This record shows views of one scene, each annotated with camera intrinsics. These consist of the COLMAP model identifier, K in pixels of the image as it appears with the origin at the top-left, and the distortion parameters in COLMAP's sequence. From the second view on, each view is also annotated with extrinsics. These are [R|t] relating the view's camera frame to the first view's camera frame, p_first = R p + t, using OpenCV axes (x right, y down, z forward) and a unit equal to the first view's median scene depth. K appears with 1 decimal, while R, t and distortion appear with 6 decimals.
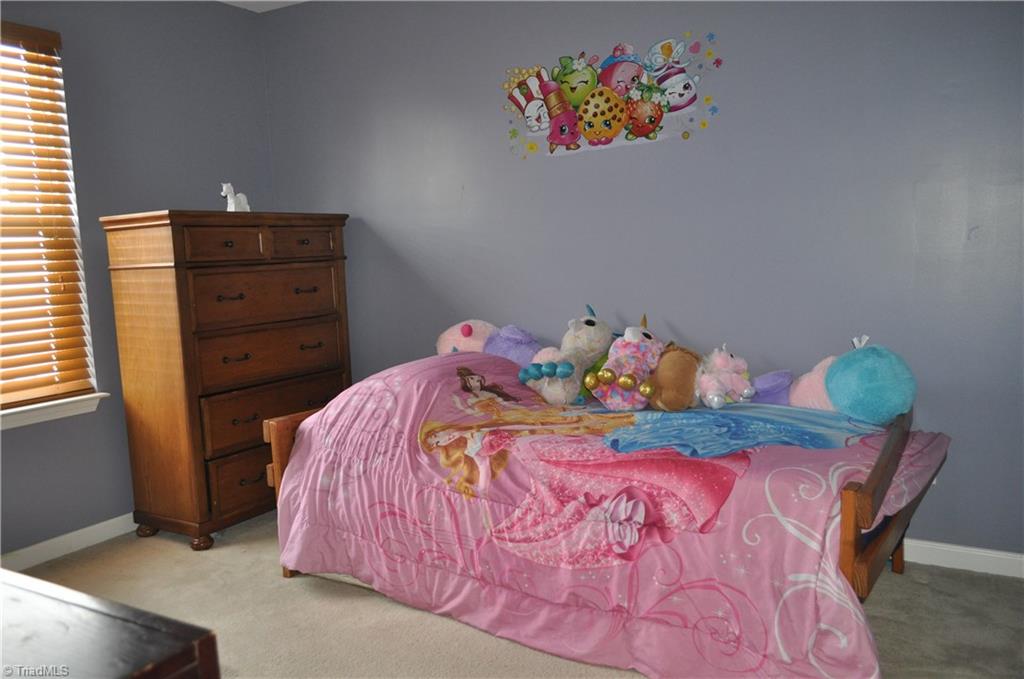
lens RADIAL K [[794.3, 0, 509.0], [0, 794.3, 345.2], [0, 0, 1]] dist [-0.007500, -0.003828]
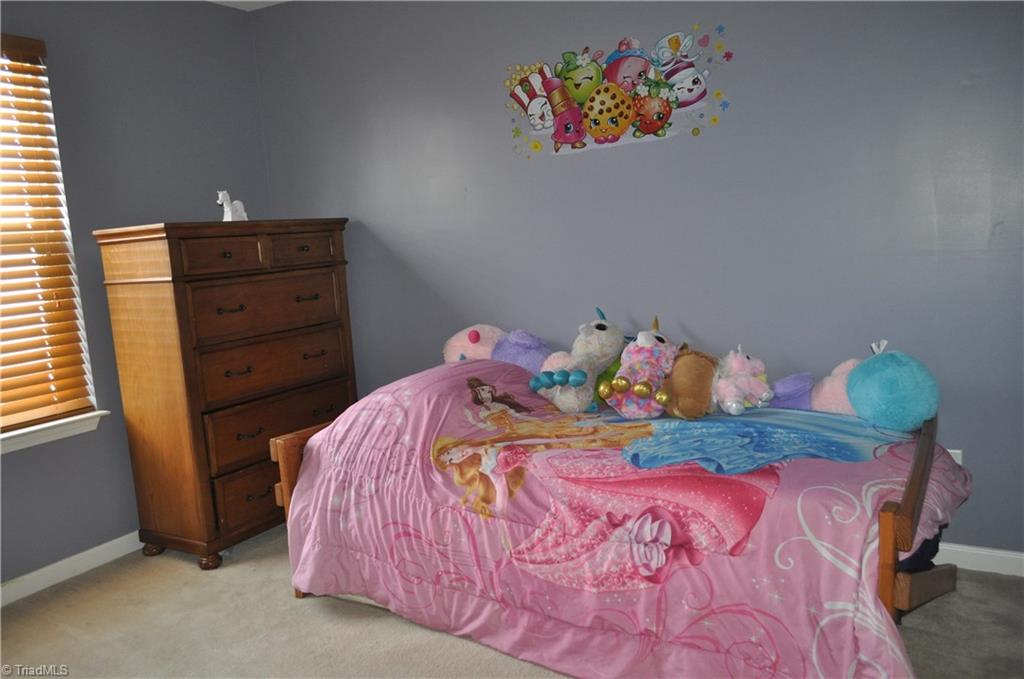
lens RADIAL K [[794.3, 0, 509.0], [0, 794.3, 345.2], [0, 0, 1]] dist [-0.007500, -0.003828]
pose [[0.999621, -0.027067, 0.005046, -0.016666], [0.026955, 0.999412, 0.021188, -0.029439], [-0.005616, -0.021044, 0.999763, 0.025456]]
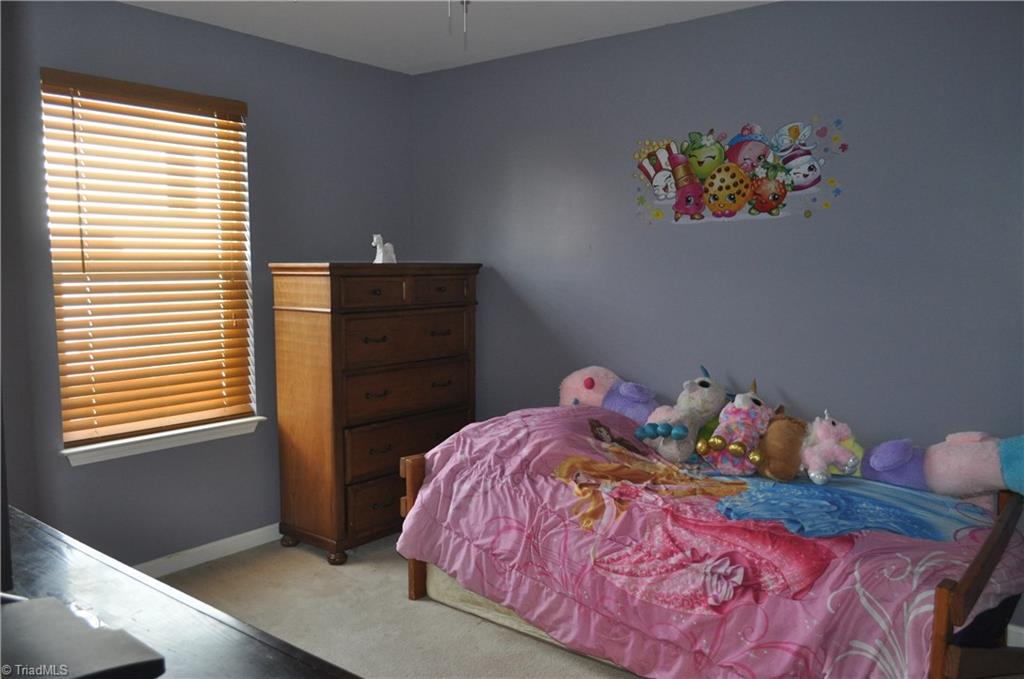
lens RADIAL K [[793.5, 0, 507.0], [0, 793.5, 343.4], [0, 0, 1]] dist [-0.009346, -0.007988]
pose [[0.988428, 0.058435, -0.139984, -0.012616], [-0.060672, 0.998088, -0.011764, -0.055696], [0.139029, 0.020121, 0.990084, -0.080915]]
